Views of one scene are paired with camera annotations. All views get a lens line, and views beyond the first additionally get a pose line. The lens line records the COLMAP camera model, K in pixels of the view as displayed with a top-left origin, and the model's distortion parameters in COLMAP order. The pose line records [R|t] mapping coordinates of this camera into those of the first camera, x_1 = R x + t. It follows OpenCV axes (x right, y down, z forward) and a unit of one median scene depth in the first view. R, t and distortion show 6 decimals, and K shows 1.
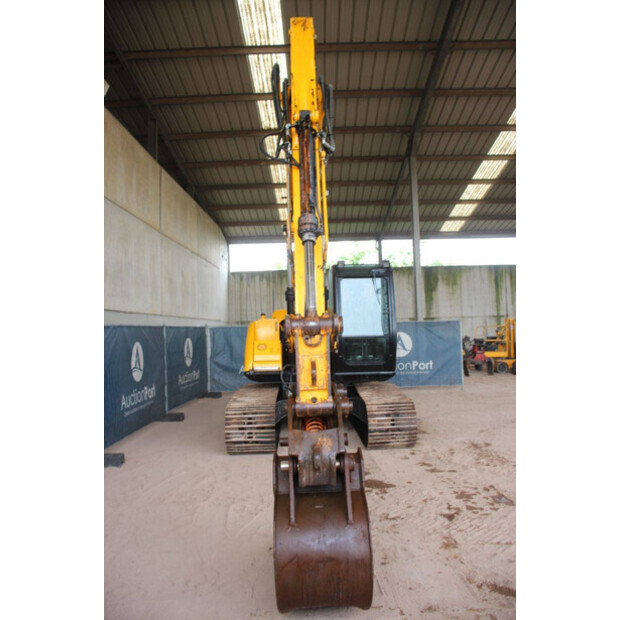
lens RADIAL K [[514.0, 0, 310.0], [0, 514.0, 310.0], [0, 0, 1]] dist [-0.177521, 0.155369]
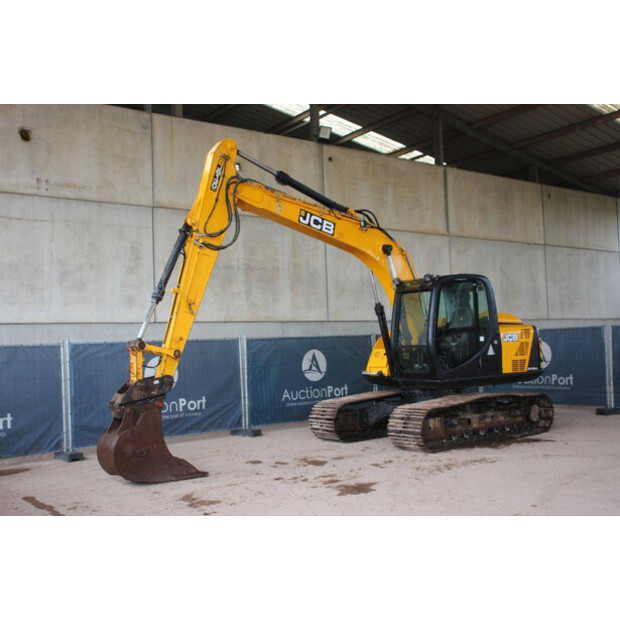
lens RADIAL K [[696.5, 0, 310.0], [0, 696.5, 310.0], [0, 0, 1]] dist [-0.070028, 0.224155]
pose [[0.605785, -0.034530, -0.794879, 1.247485], [0.048693, 0.998794, -0.006279, -0.029770], [0.794137, -0.034901, 0.606735, -0.069270]]
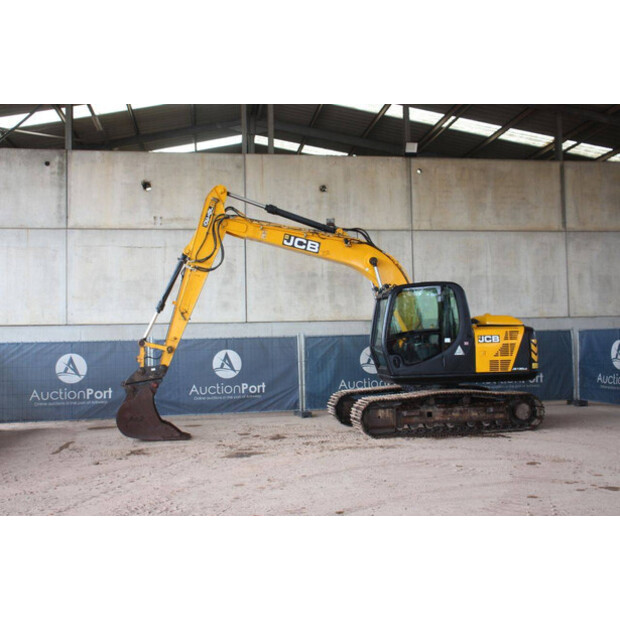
lens RADIAL K [[703.2, 0, 310.0], [0, 703.2, 310.0], [0, 0, 1]] dist [-0.074616, 0.279456]
pose [[0.166320, -0.022425, -0.985817, 1.927279], [0.054200, 0.998438, -0.013568, -0.025430], [0.984581, -0.051175, 0.167276, 0.596703]]
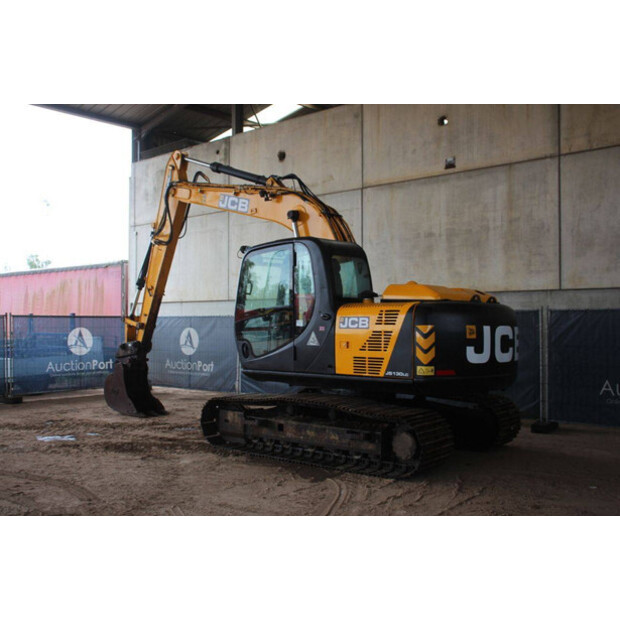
lens RADIAL K [[676.9, 0, 310.0], [0, 676.9, 310.0], [0, 0, 1]] dist [-0.078573, 0.222322]
pose [[-0.655756, 0.016882, -0.754784, 1.076757], [0.049388, 0.998568, -0.020573, 0.050213], [0.753355, -0.050768, -0.655651, 2.053077]]
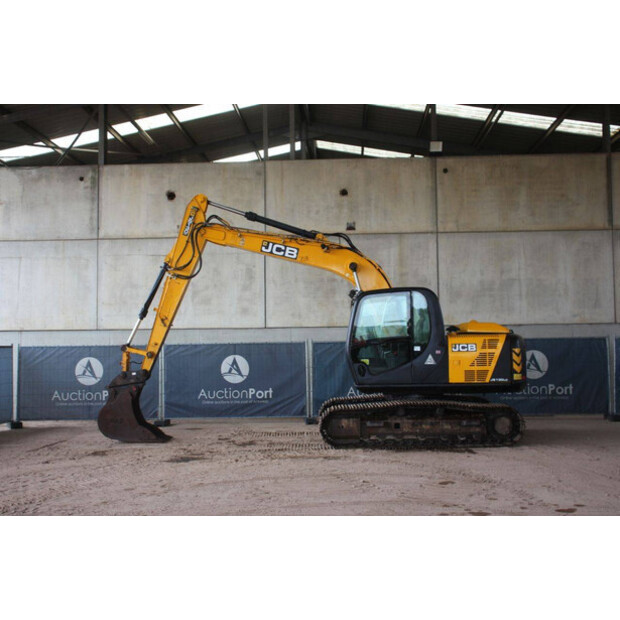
lens RADIAL K [[703.2, 0, 310.0], [0, 703.2, 310.0], [0, 0, 1]] dist [-0.074616, 0.279456]
pose [[-0.038194, -0.026313, -0.998924, 1.938725], [0.051368, 0.998280, -0.028260, -0.012107], [0.997949, -0.052392, -0.036777, 1.054405]]
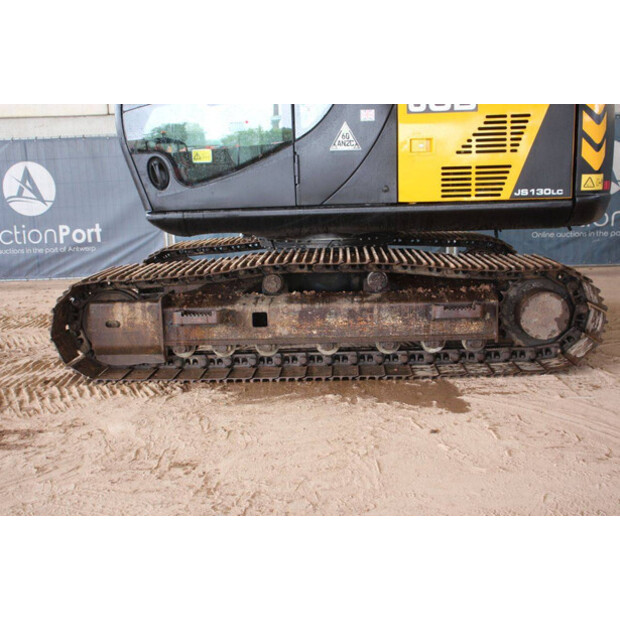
lens RADIAL K [[703.2, 0, 310.0], [0, 703.2, 310.0], [0, 0, 1]] dist [-0.074616, 0.279456]
pose [[-0.064807, 0.211310, -0.975268, 0.820643], [0.072251, 0.975751, 0.206614, 0.095227], [0.995279, -0.057074, -0.078503, 1.290393]]
